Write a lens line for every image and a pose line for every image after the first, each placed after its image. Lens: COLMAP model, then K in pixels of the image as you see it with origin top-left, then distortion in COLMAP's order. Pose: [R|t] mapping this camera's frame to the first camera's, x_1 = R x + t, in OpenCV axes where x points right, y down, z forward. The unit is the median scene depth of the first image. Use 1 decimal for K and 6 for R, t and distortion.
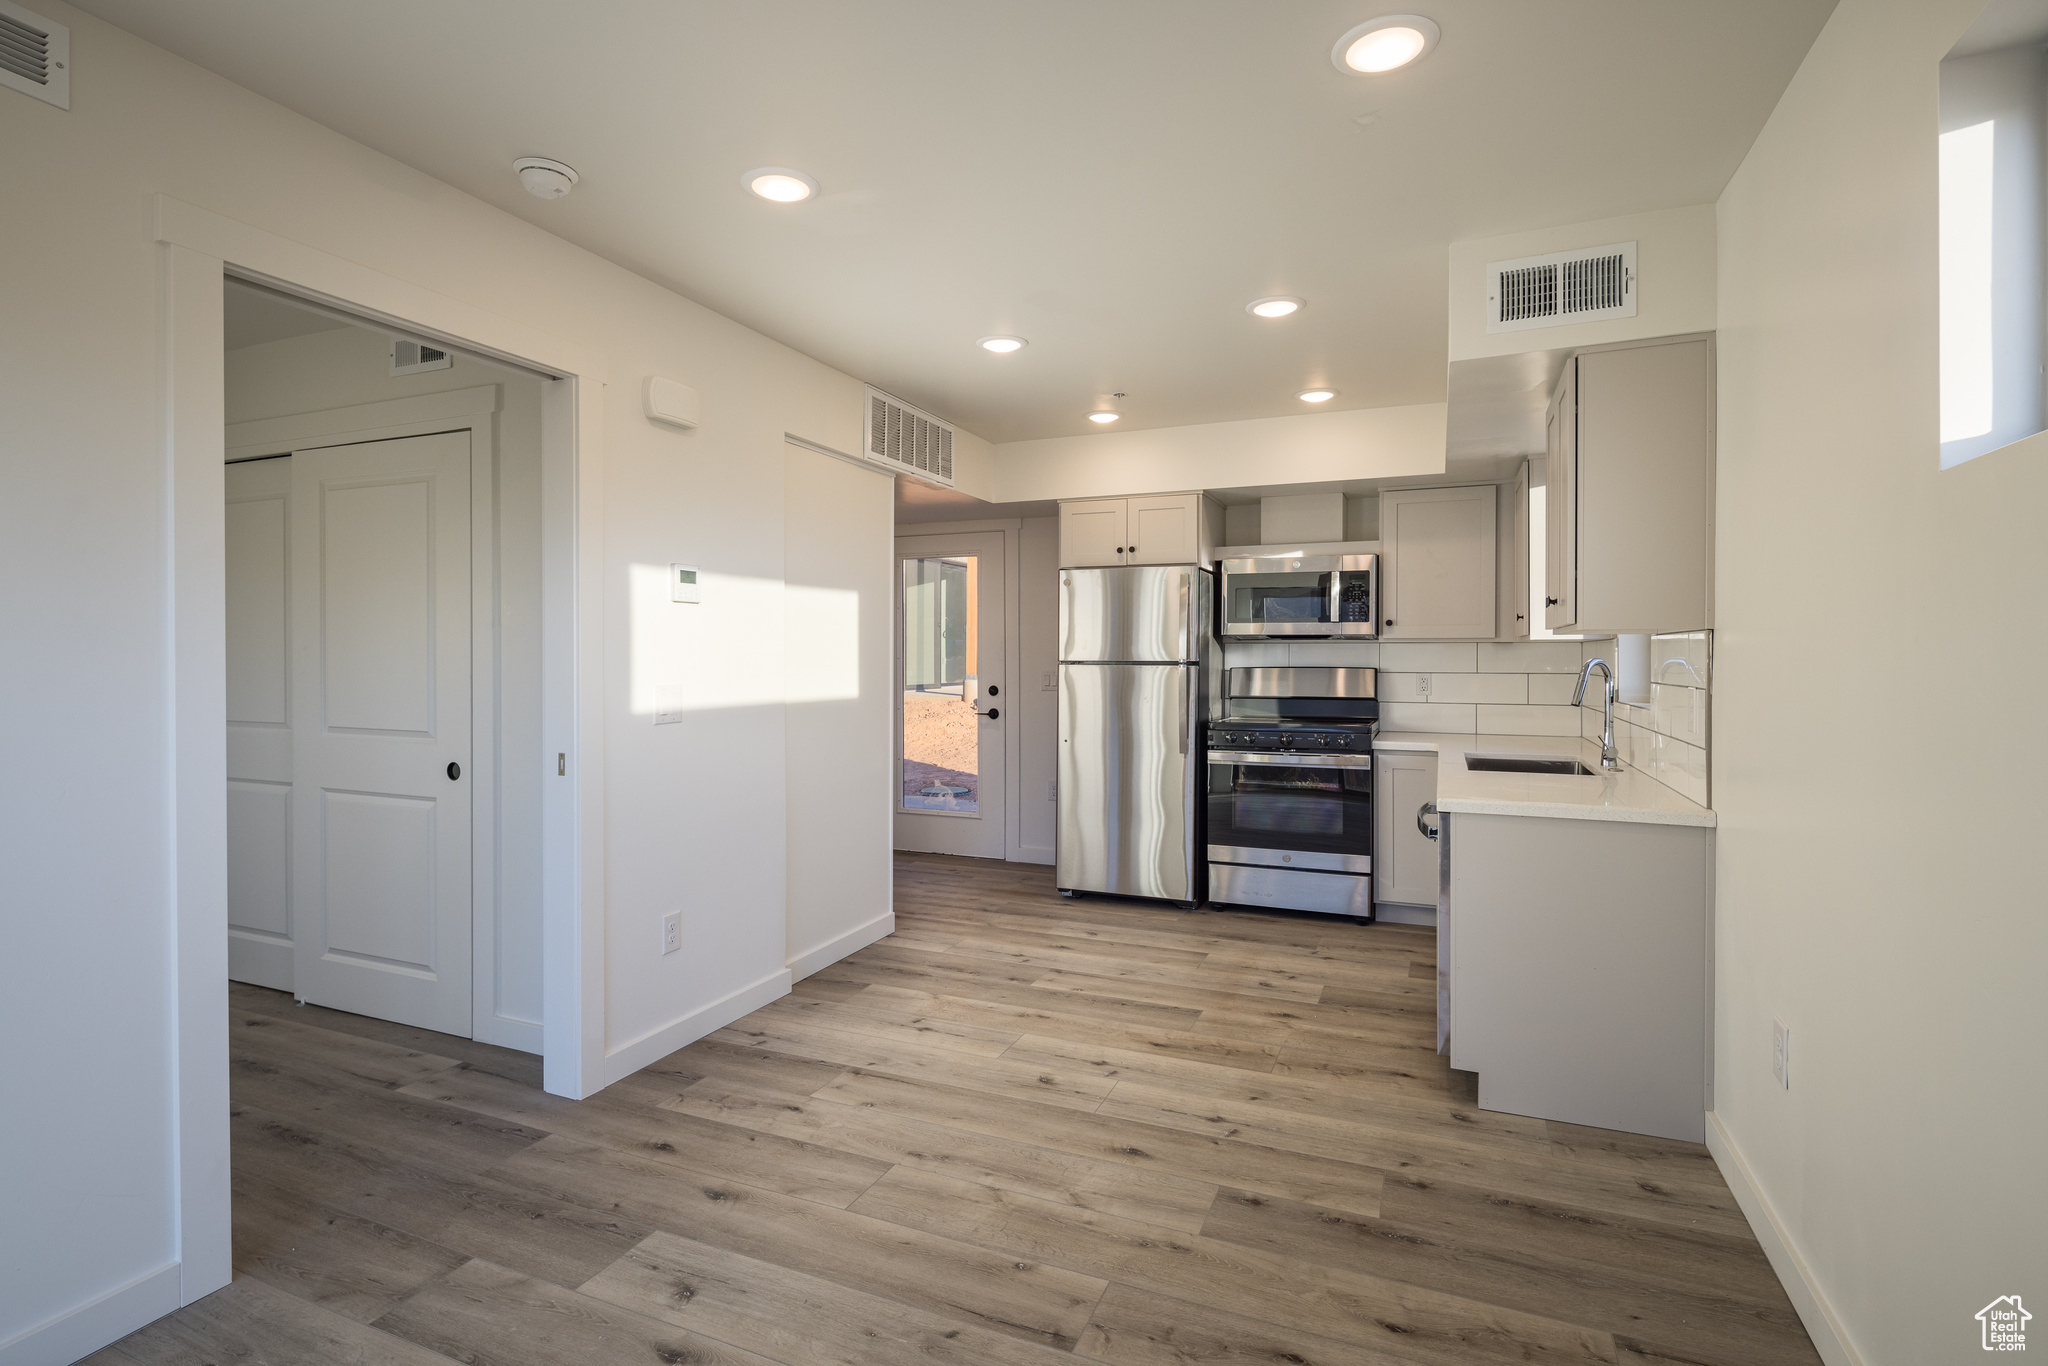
lens RADIAL K [[989.9, 0, 1013.8], [0, 989.9, 660.6], [0, 0, 1]] dist [-0.000858, -0.000198]
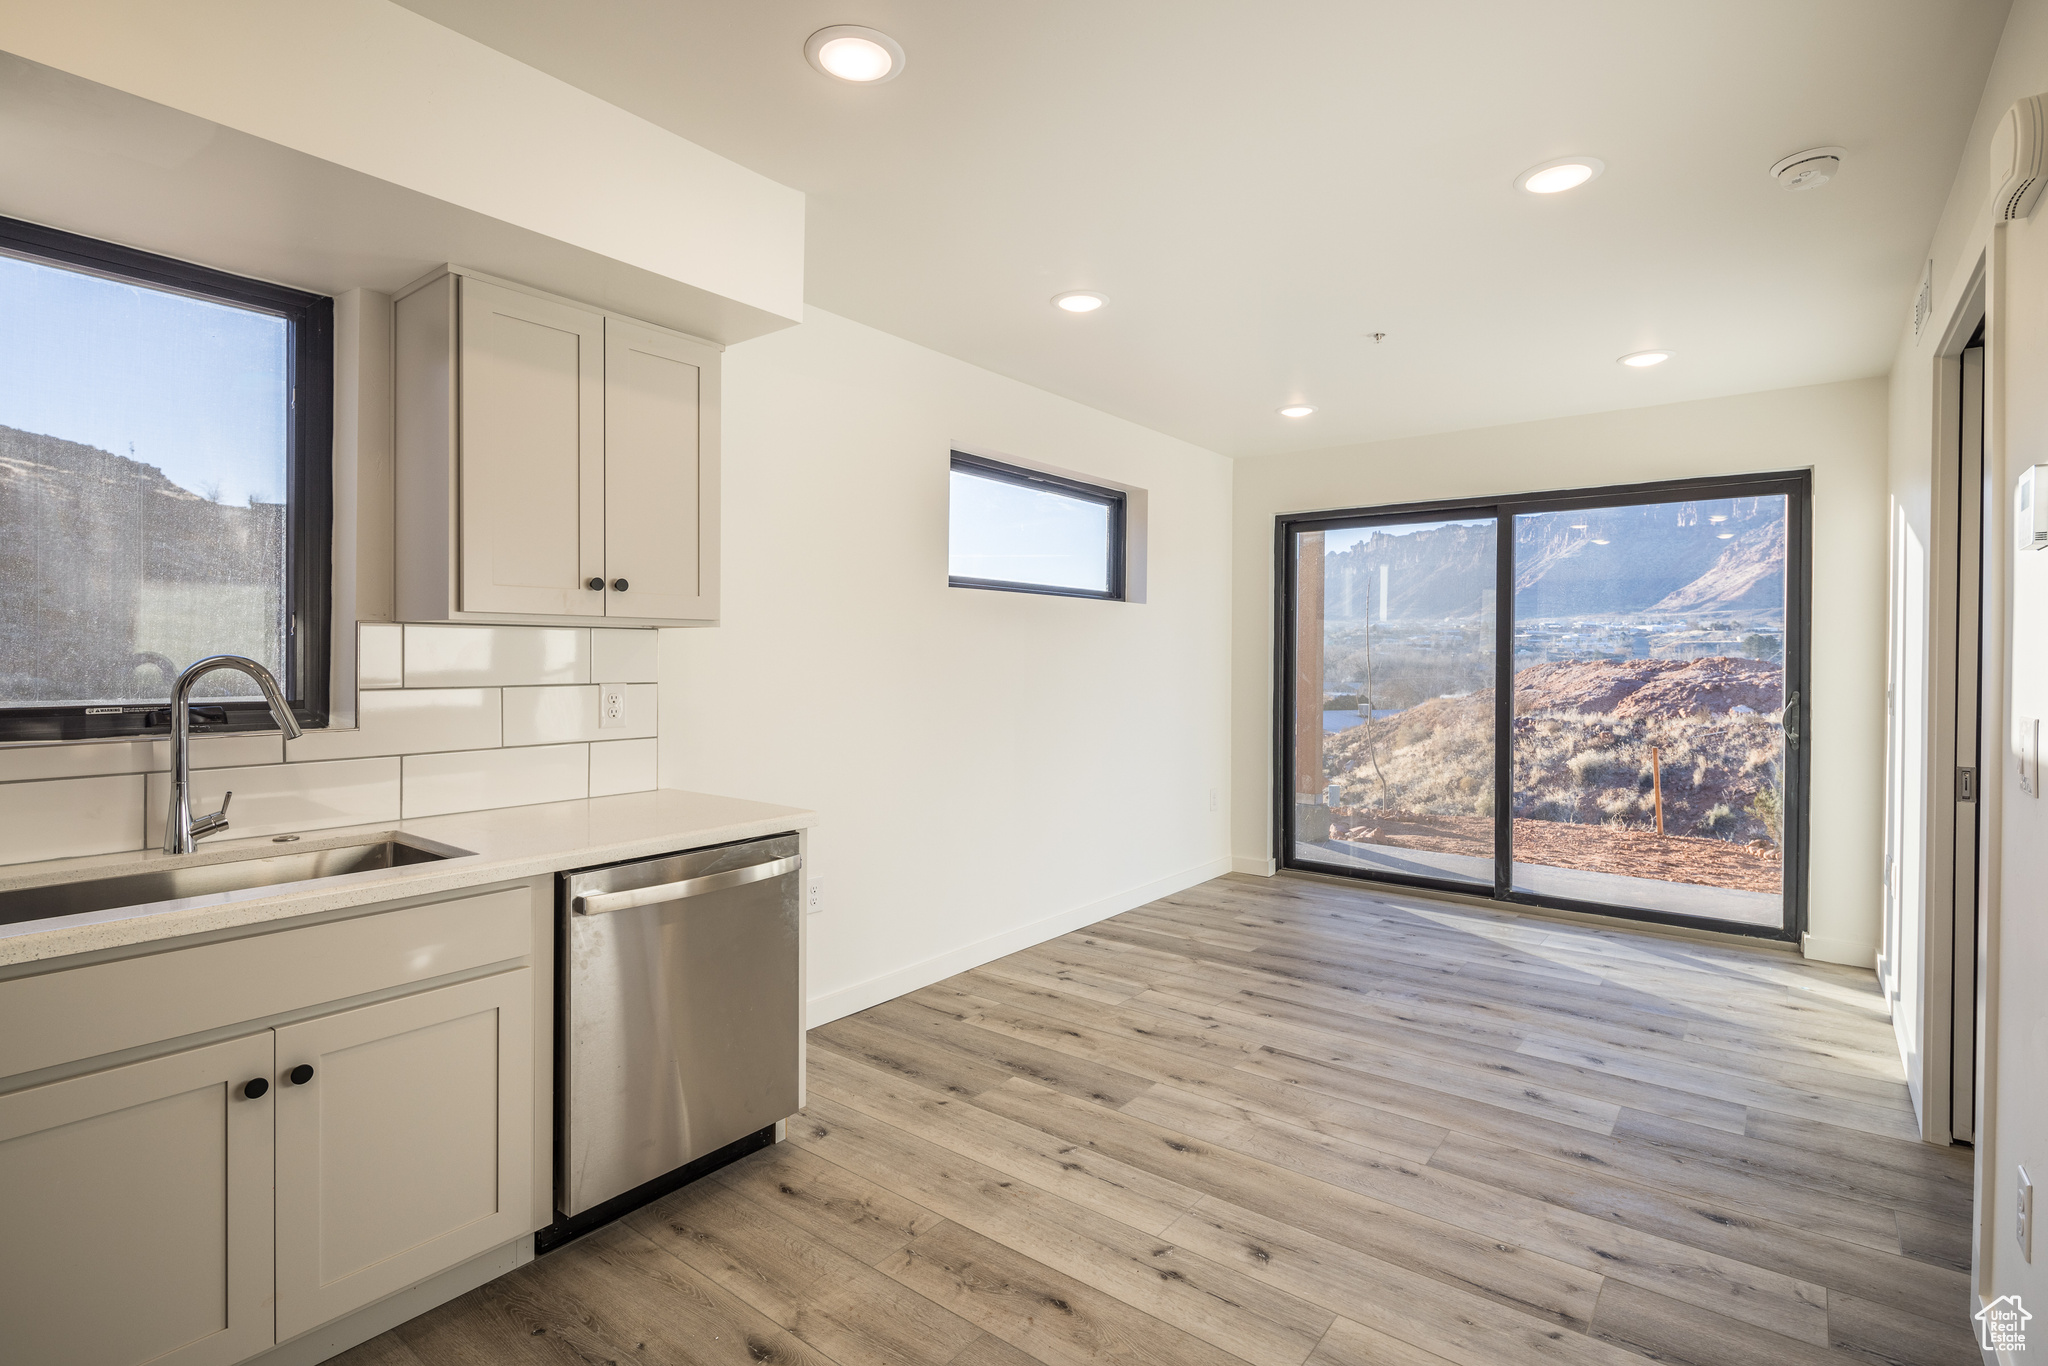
lens RADIAL K [[989.9, 0, 1013.8], [0, 989.9, 660.6], [0, 0, 1]] dist [-0.000858, -0.000198]
pose [[-0.965740, -0.005928, 0.259445, 0.019610], [-0.003184, 0.999934, 0.010994, -0.008009], [-0.259493, 0.009791, -0.965695, 1.606657]]
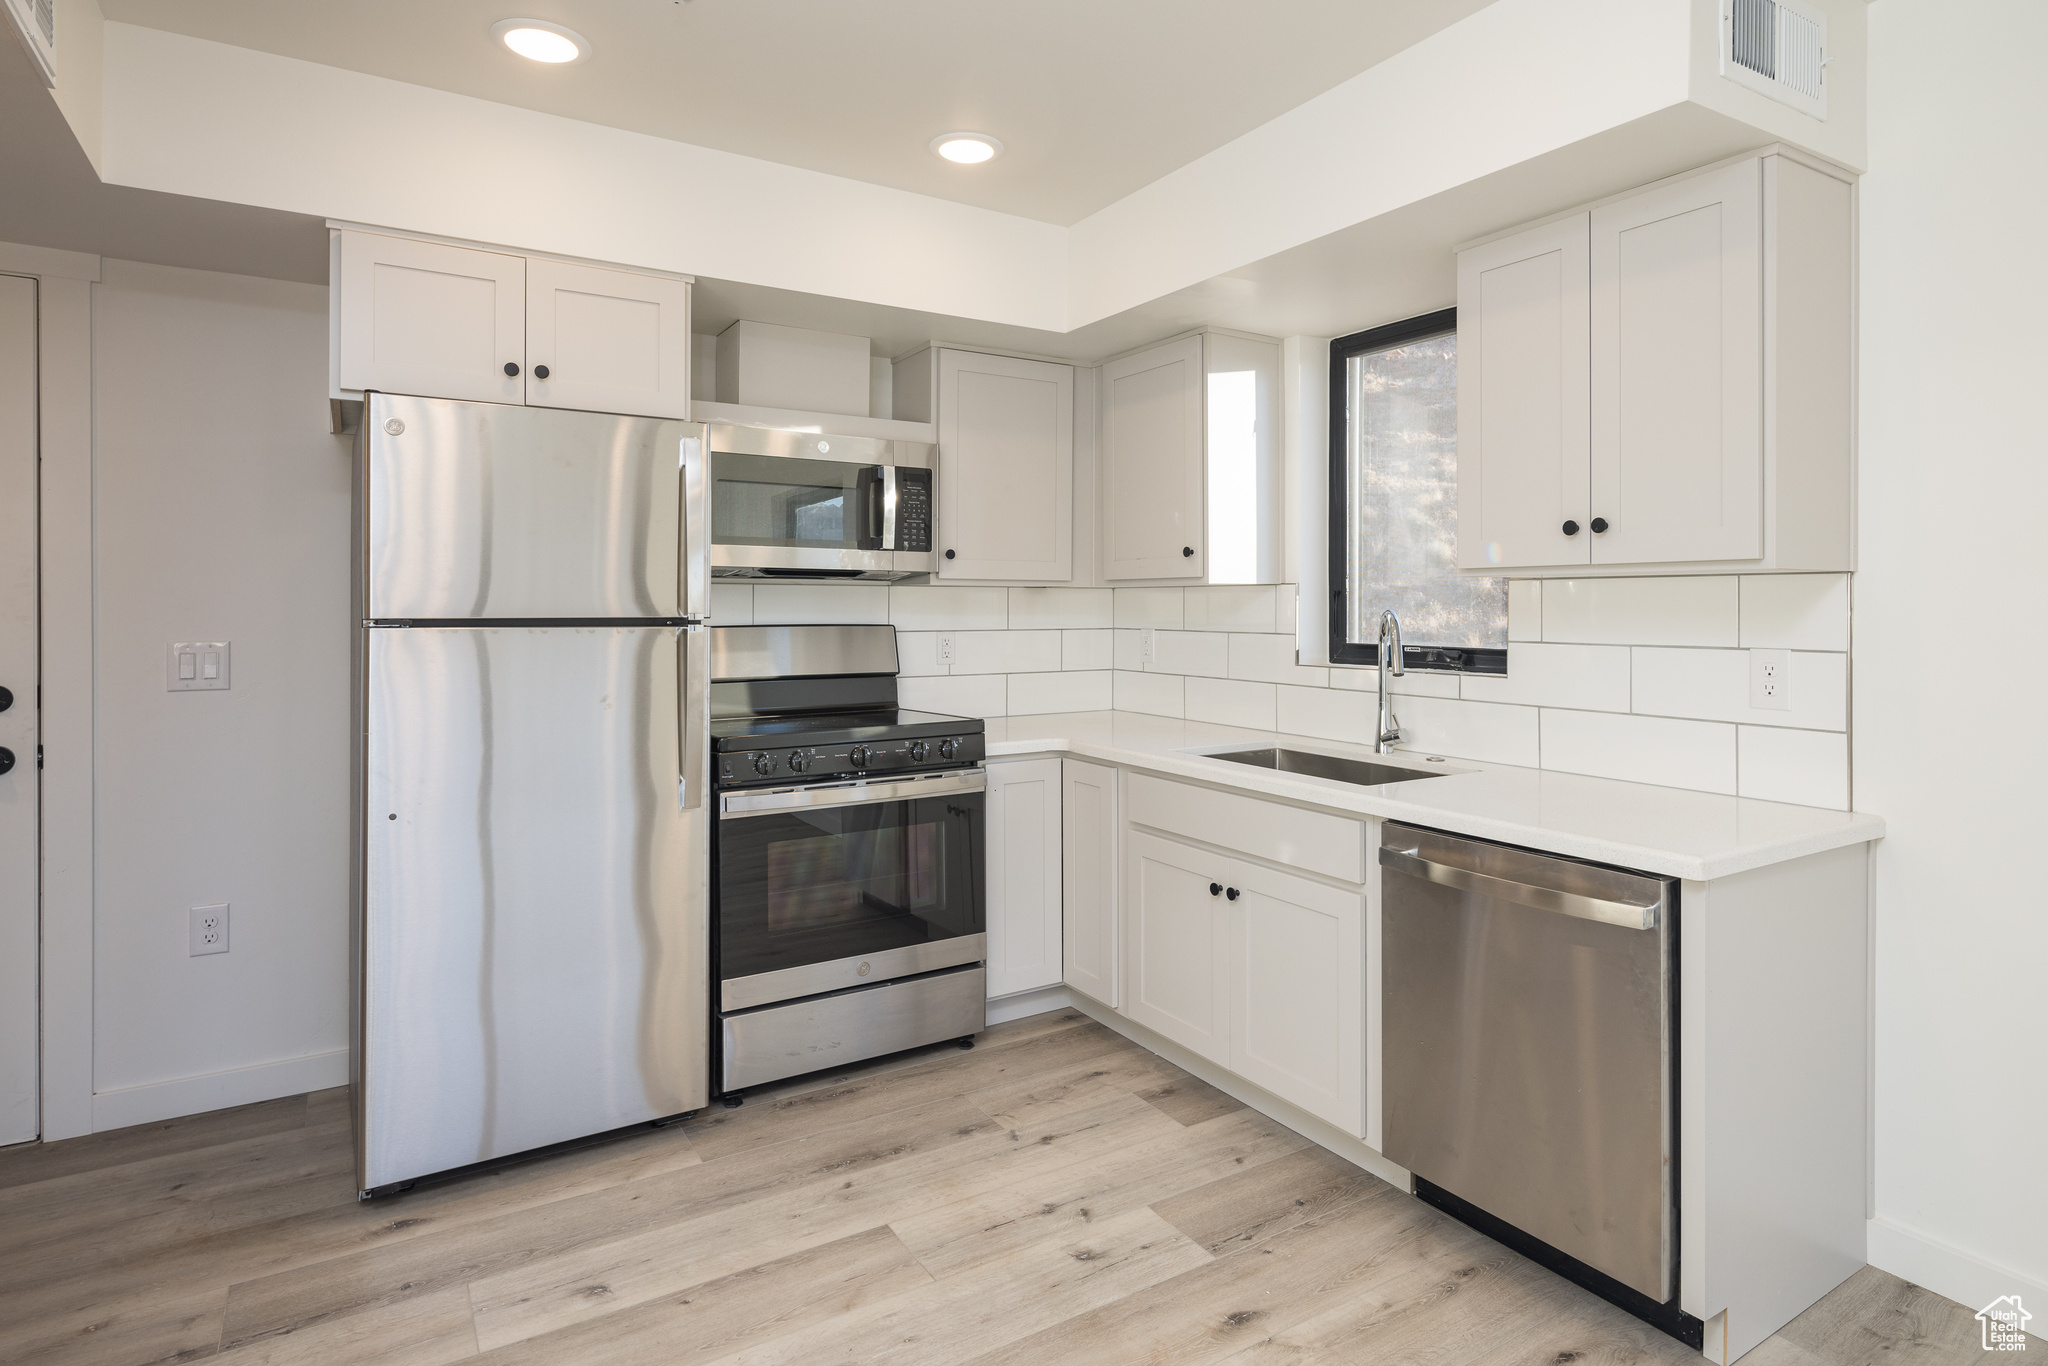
lens RADIAL K [[1120.5, 0, 1054.7], [0, 1120.5, 611.1], [0, 0, 1]] dist [0.003526, 0.000502]
pose [[0.565672, -0.006427, 0.824605, -0.274043], [0.004421, 0.999979, 0.004761, -0.007246], [-0.824619, 0.000952, 0.565688, 0.828913]]
